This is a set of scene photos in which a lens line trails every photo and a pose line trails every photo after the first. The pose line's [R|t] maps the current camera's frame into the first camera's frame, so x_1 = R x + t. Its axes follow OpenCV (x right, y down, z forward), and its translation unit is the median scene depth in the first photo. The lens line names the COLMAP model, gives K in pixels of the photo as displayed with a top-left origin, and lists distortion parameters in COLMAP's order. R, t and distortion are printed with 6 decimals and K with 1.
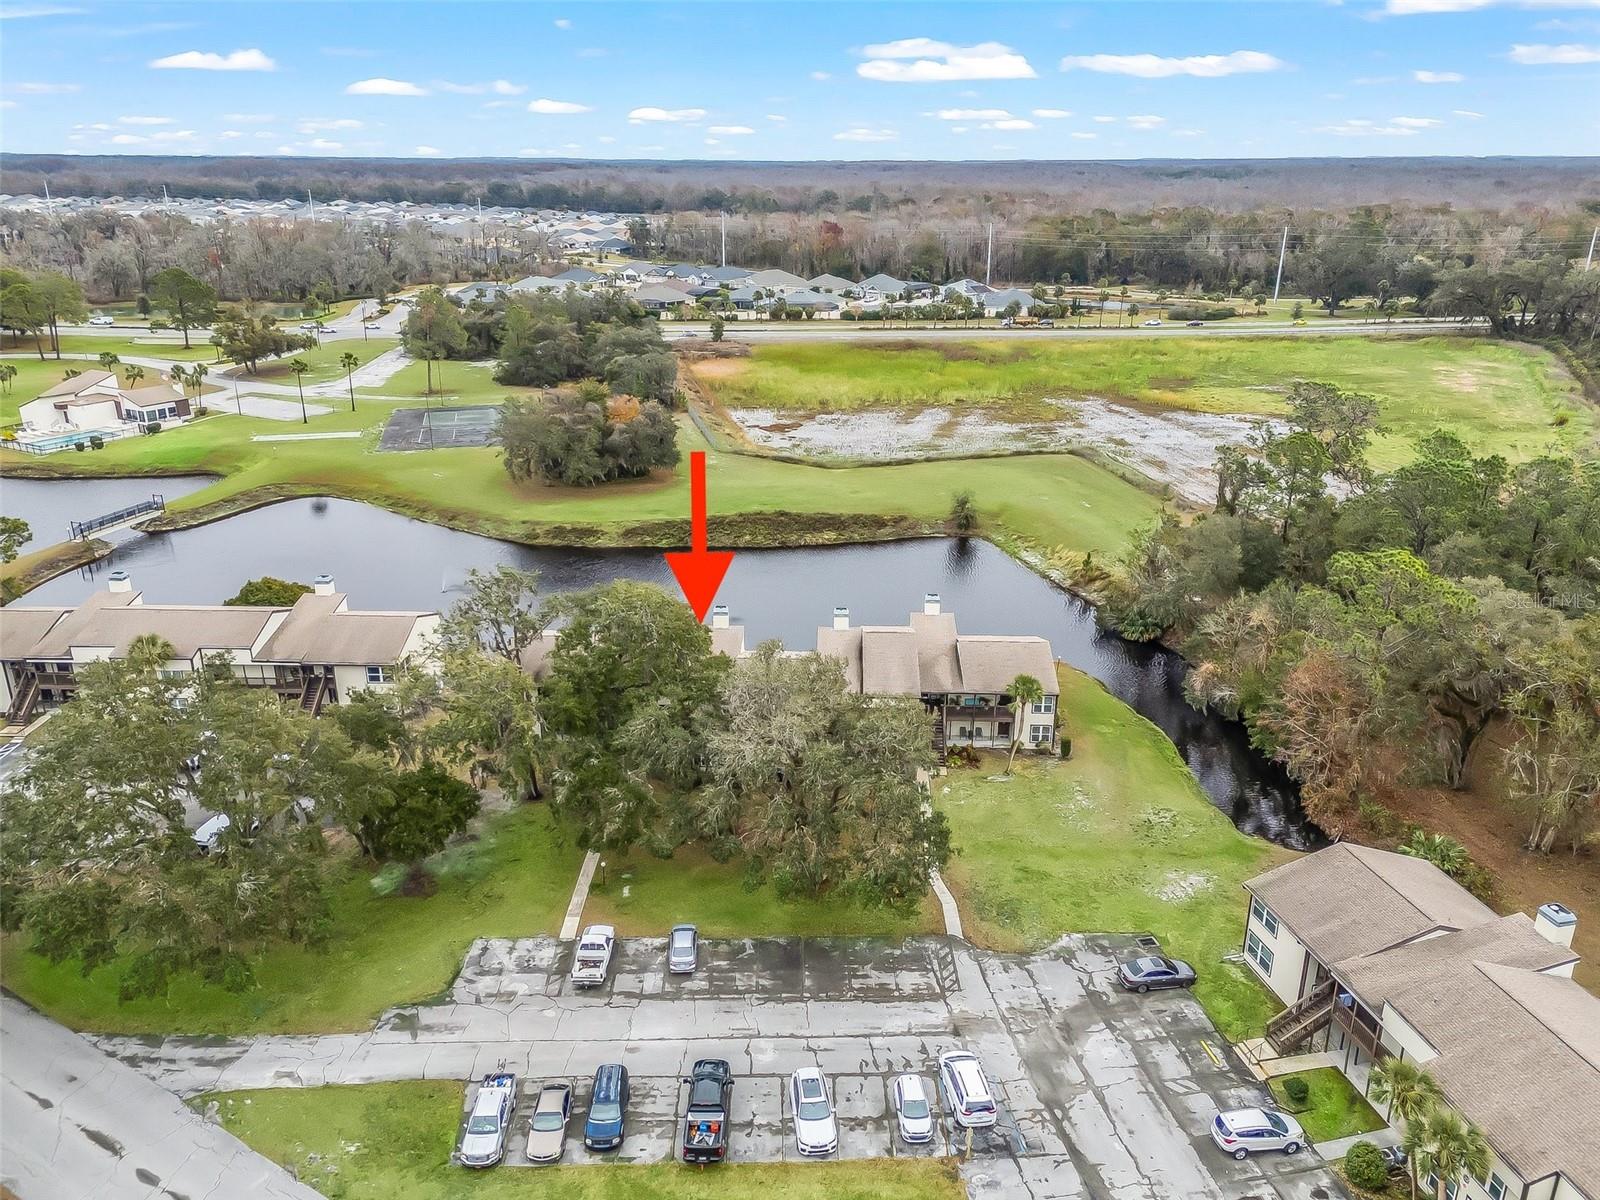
lens RADIAL K [[1131.0, 0, 791.7], [0, 1131.0, 603.3], [0, 0, 1]] dist [0.079738, -0.078469]
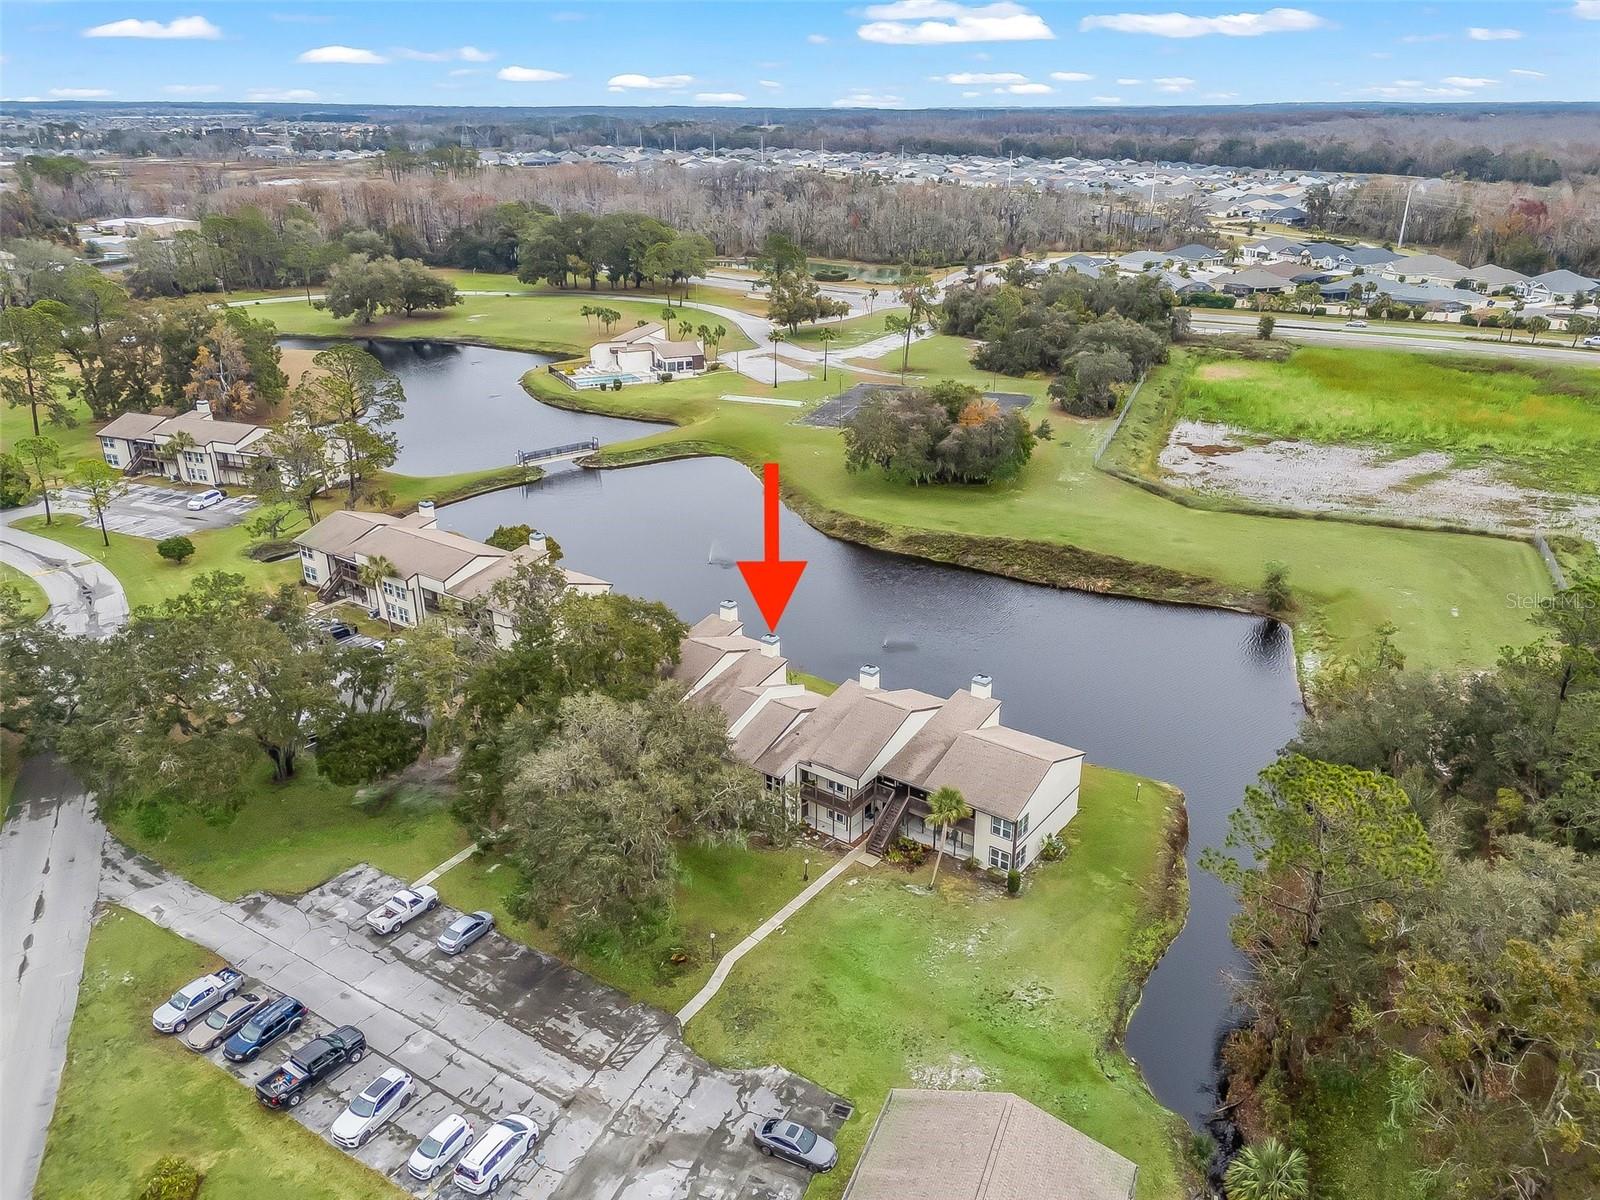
lens RADIAL K [[1131.0, 0, 791.7], [0, 1131.0, 603.3], [0, 0, 1]] dist [0.079738, -0.078469]
pose [[0.834211, 0.215222, -0.507712, 0.280908], [-0.198055, 0.976197, 0.088397, -0.072618], [0.514652, 0.026813, 0.856980, 0.082888]]
